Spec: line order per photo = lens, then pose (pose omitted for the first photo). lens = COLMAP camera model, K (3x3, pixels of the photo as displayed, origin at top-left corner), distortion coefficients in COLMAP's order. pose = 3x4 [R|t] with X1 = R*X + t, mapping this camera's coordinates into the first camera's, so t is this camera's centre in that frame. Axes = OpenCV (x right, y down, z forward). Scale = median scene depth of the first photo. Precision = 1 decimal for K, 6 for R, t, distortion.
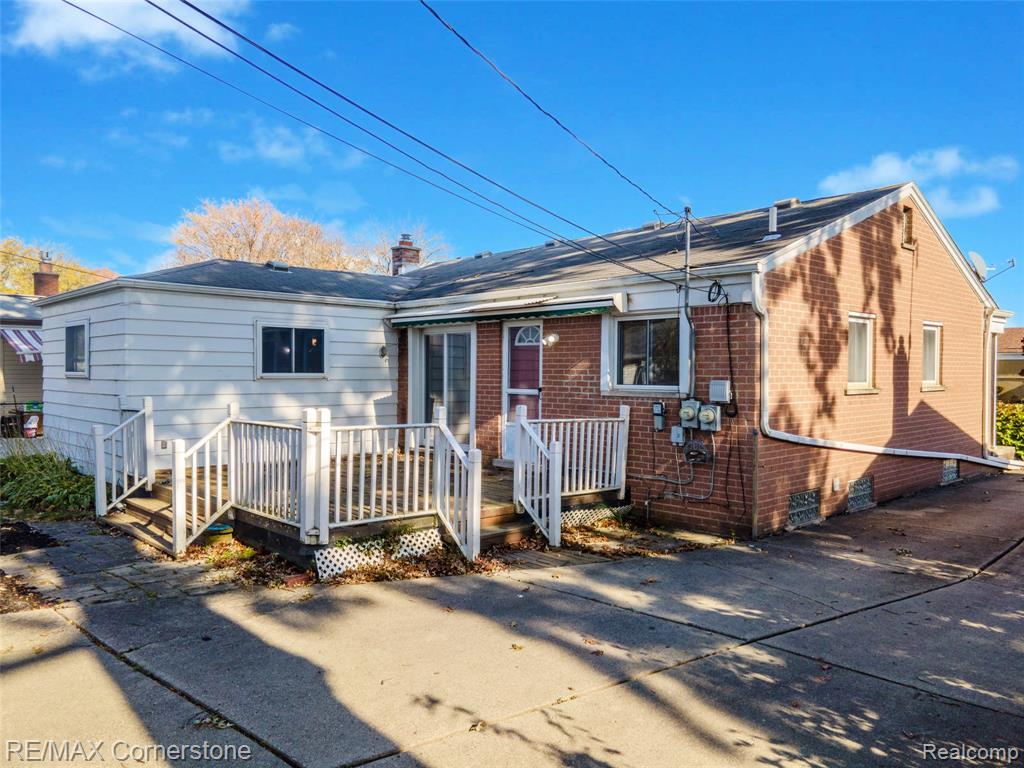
lens RADIAL K [[743.7, 0, 507.9], [0, 743.7, 385.1], [0, 0, 1]] dist [0.036629, 0.001368]
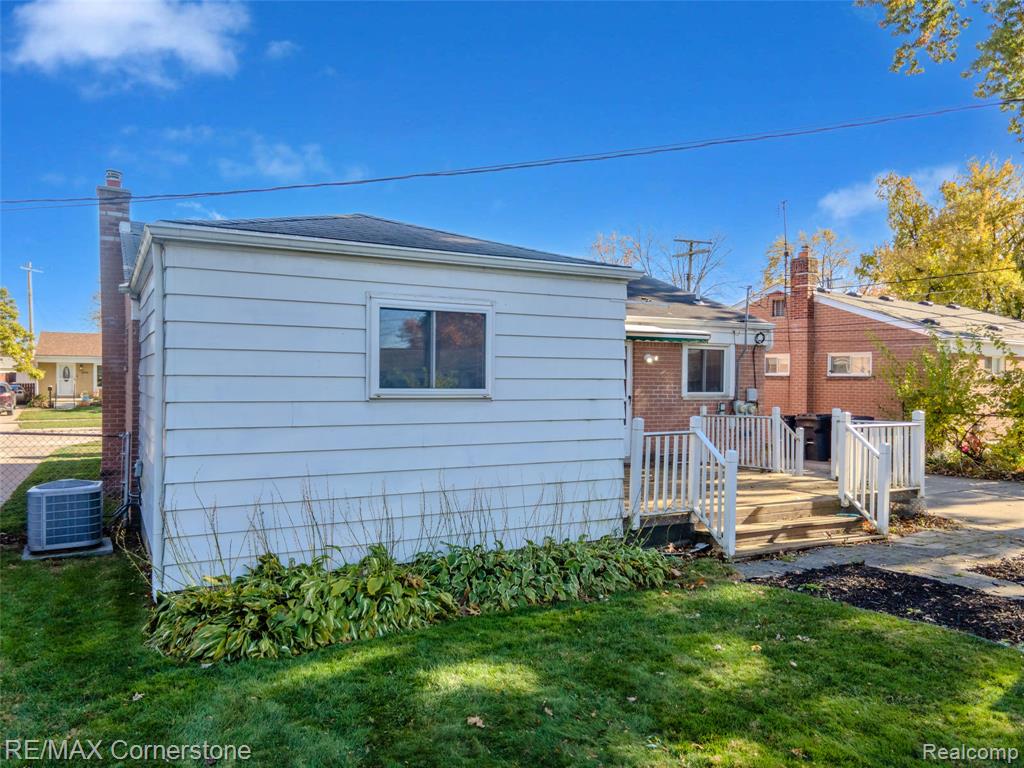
lens RADIAL K [[743.7, 0, 507.9], [0, 743.7, 385.1], [0, 0, 1]] dist [0.036629, 0.001368]
pose [[0.257940, -0.007376, 0.966133, -1.127953], [0.010388, 0.999934, 0.004861, -0.020895], [-0.966105, 0.008783, 0.257999, 0.803166]]
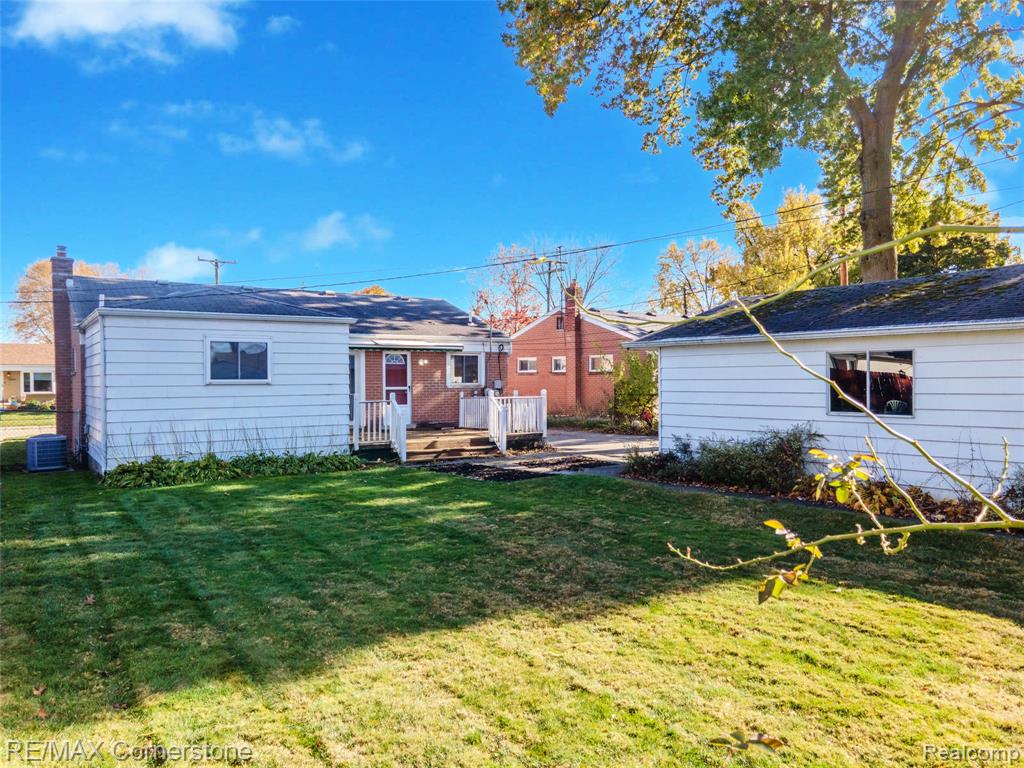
lens RADIAL K [[743.7, 0, 507.9], [0, 743.7, 385.1], [0, 0, 1]] dist [0.036629, 0.001368]
pose [[0.174484, -0.009249, 0.984617, -1.707847], [0.027096, 0.999622, 0.004588, -0.000317], [-0.984287, 0.025878, 0.174668, 0.363744]]
